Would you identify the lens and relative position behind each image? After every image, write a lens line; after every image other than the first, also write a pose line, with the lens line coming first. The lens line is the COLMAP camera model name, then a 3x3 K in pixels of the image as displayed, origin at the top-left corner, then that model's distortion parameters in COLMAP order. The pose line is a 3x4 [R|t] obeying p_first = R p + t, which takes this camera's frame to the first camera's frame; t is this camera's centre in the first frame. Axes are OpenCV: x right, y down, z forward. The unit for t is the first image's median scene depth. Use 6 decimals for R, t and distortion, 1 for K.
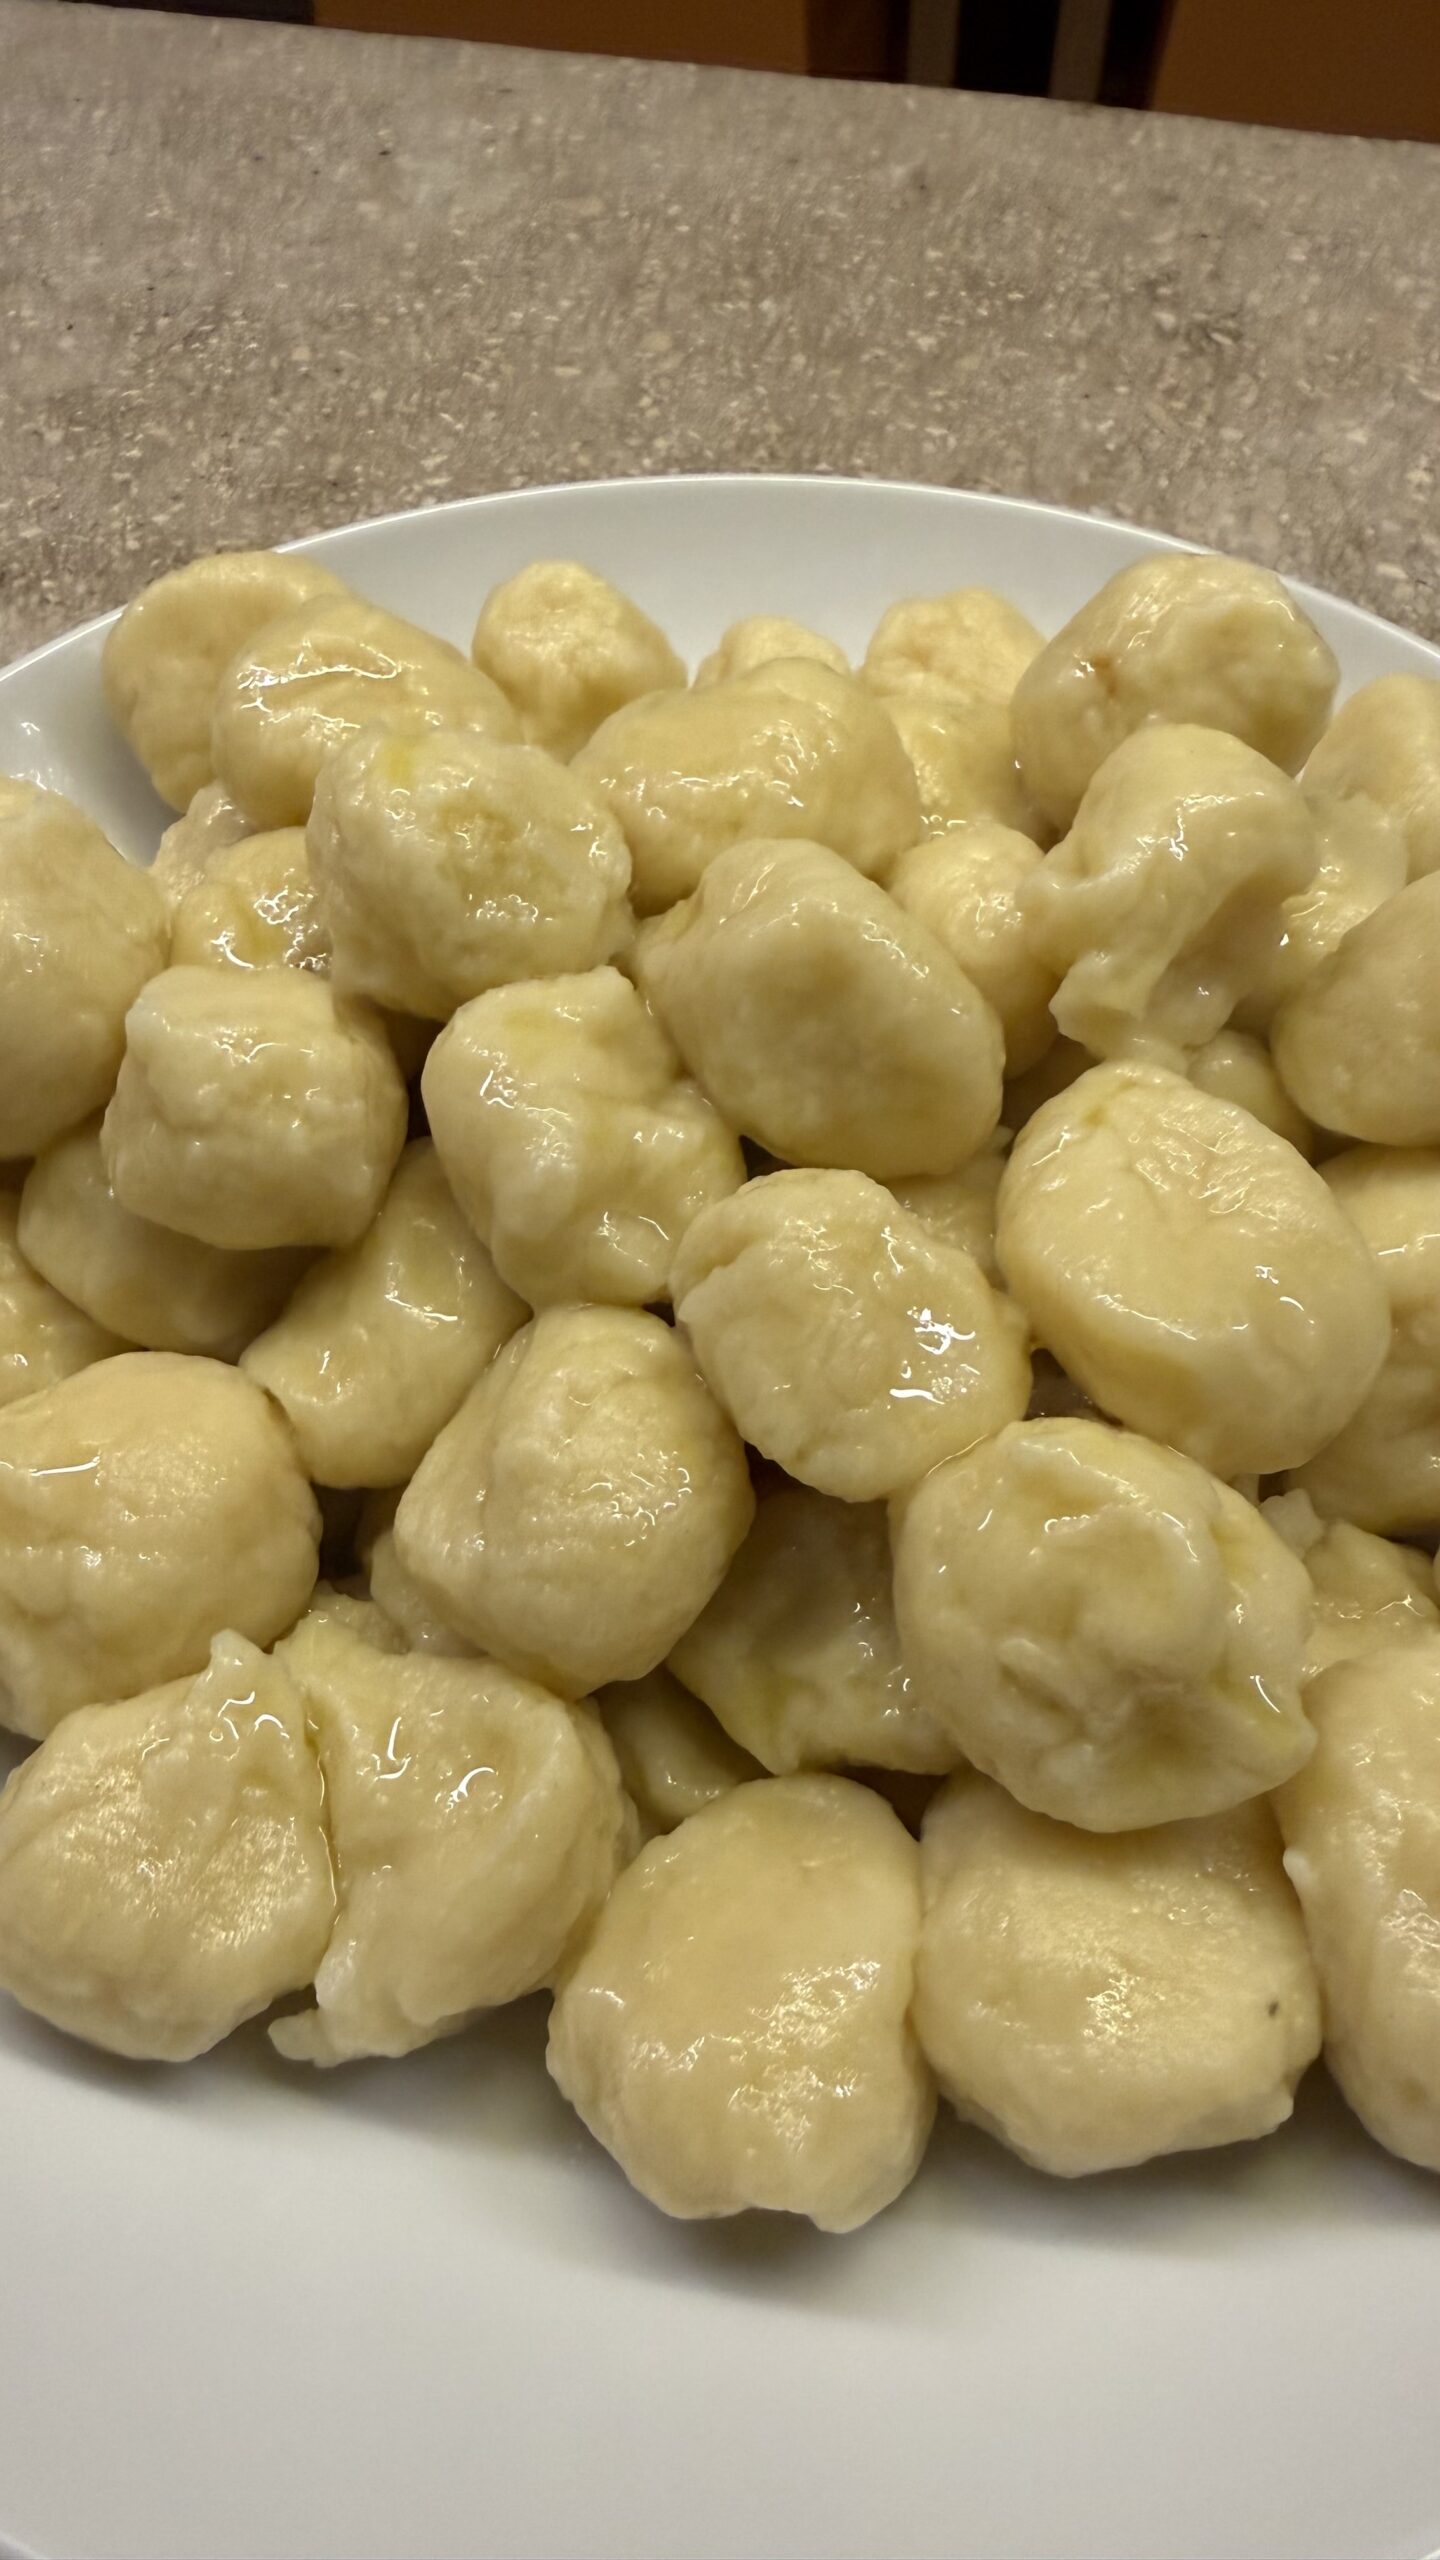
lens RADIAL K [[1918.1, 0, 720.0], [0, 1918.1, 1280.0], [0, 0, 1]] dist [0.009094, -0.000063]
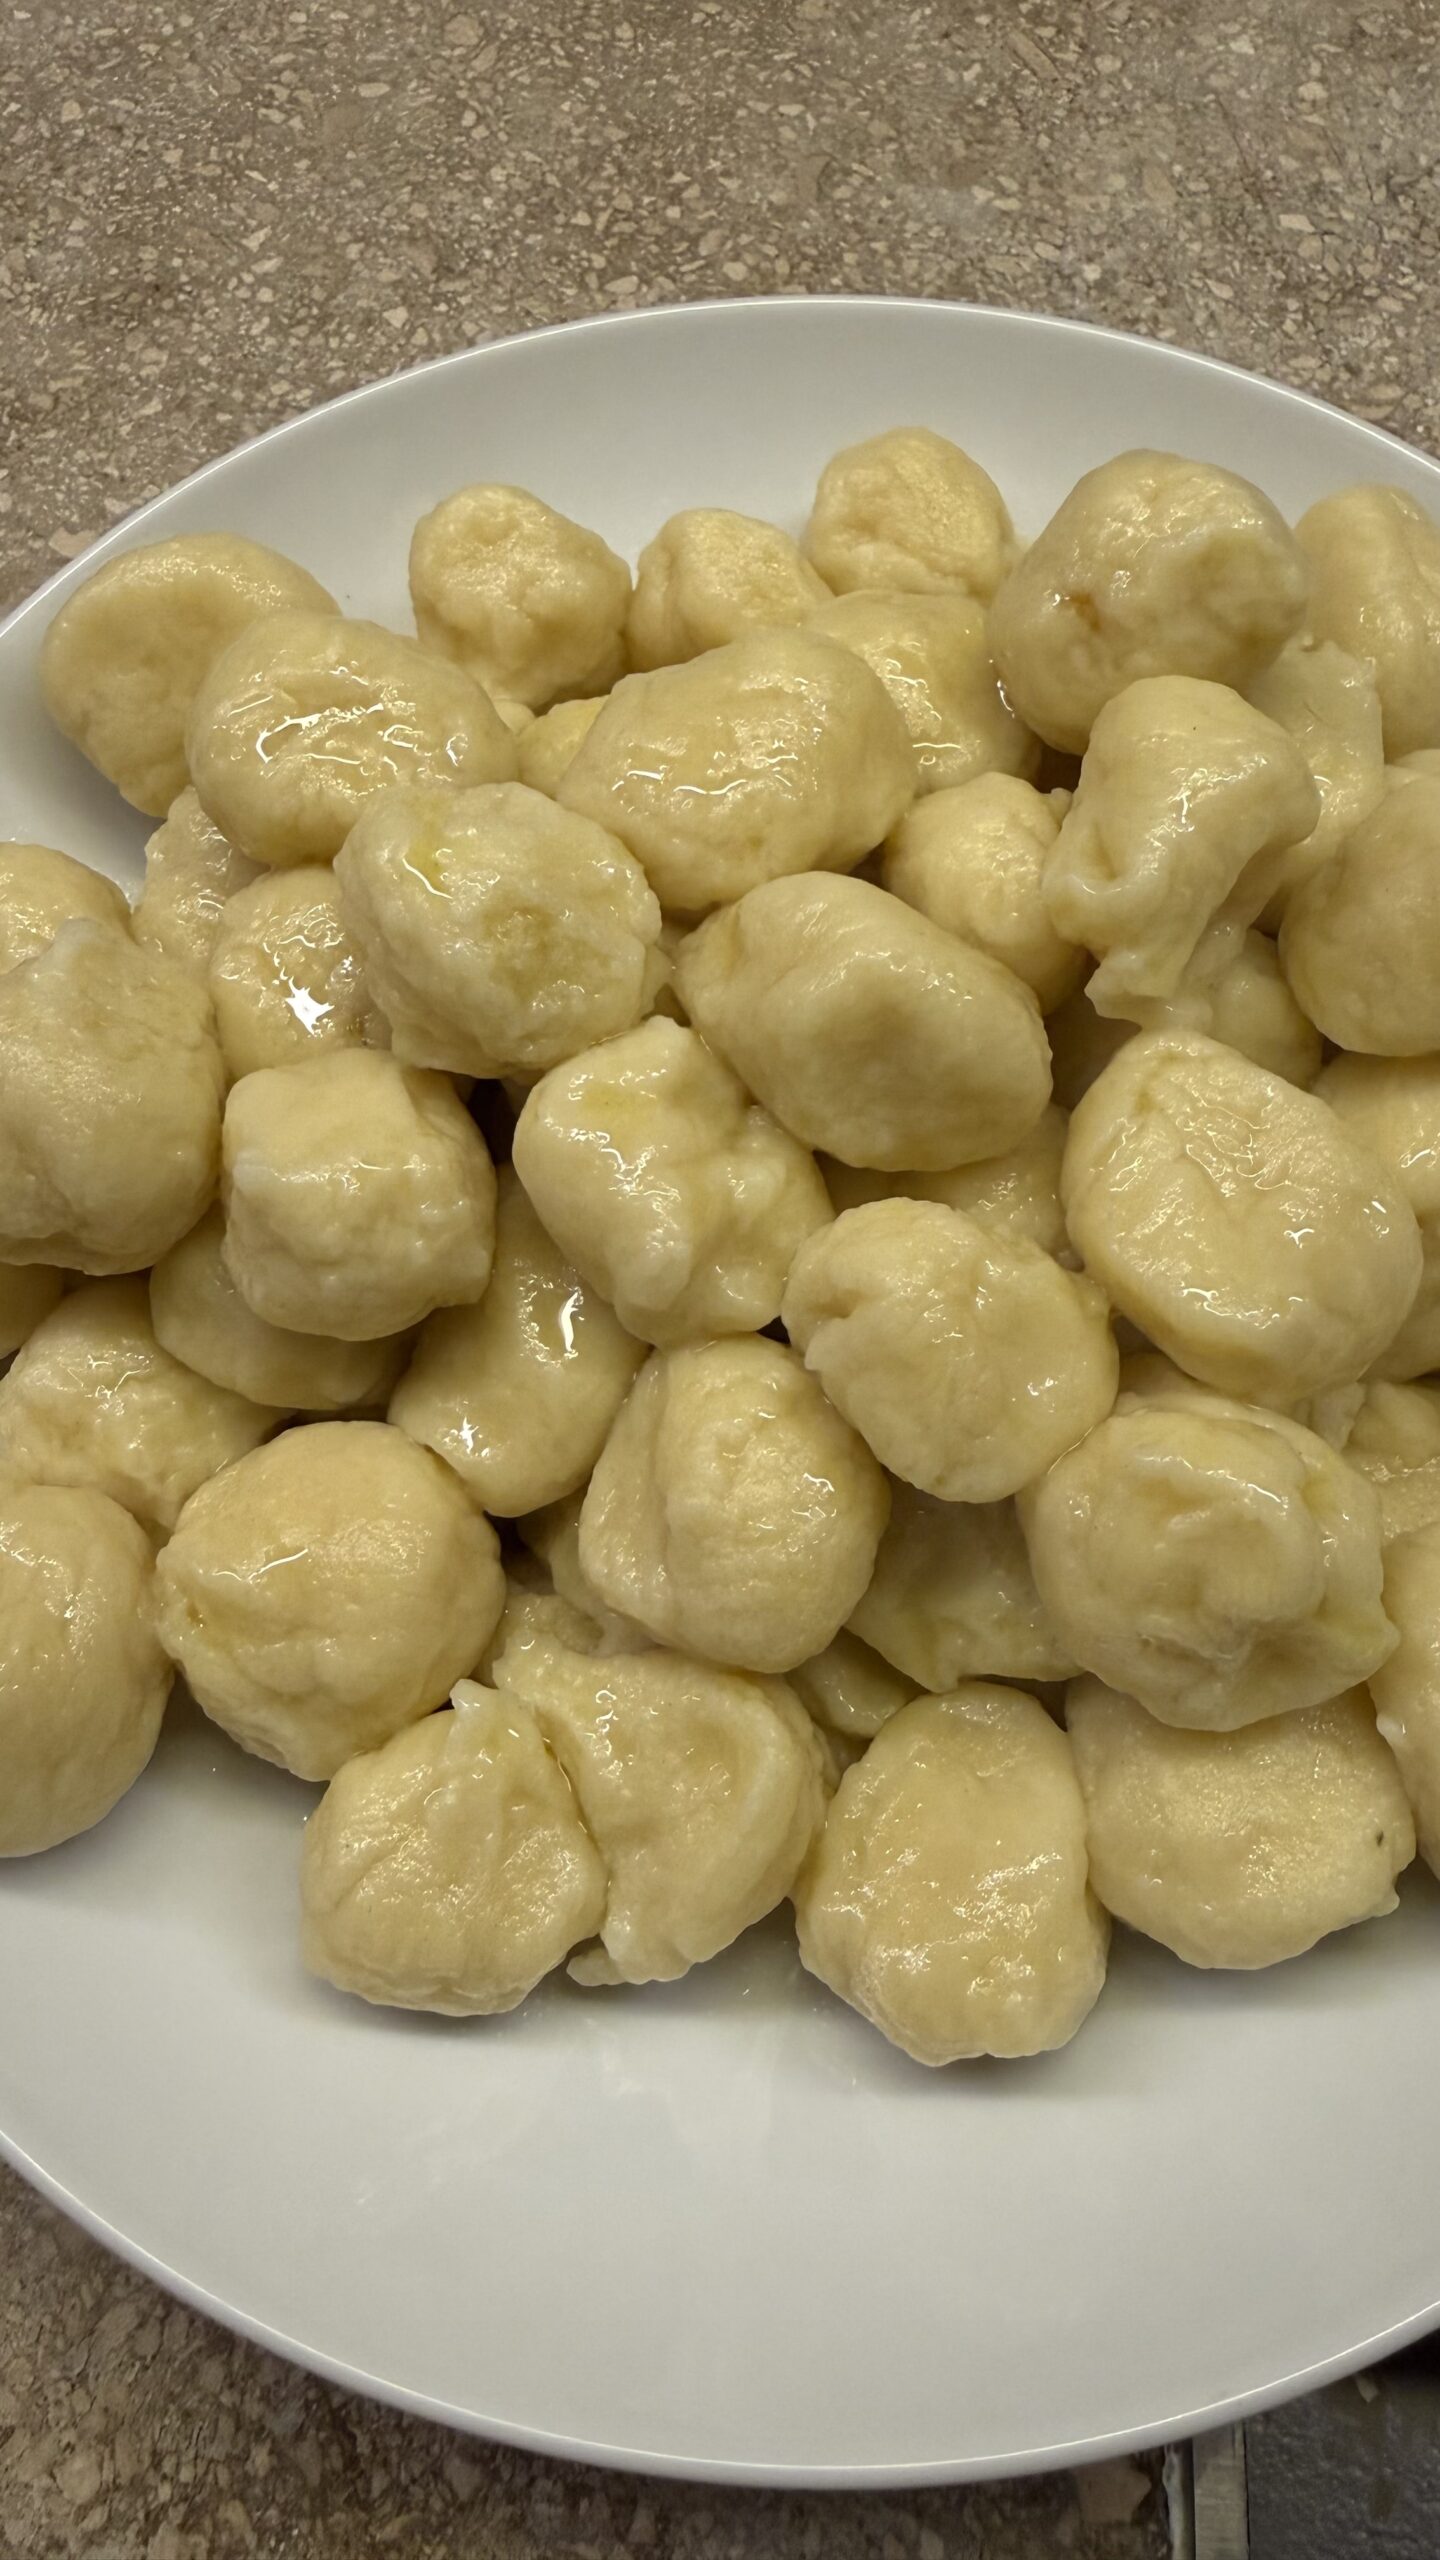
lens RADIAL K [[1881.3, 0, 720.0], [0, 1881.3, 1280.0], [0, 0, 1]] dist [0.000941, 0.004099]
pose [[0.982581, -0.183736, 0.027836, -0.083222], [0.167304, 0.939833, 0.297866, -0.328904], [-0.080890, -0.288020, 0.954202, -0.022763]]
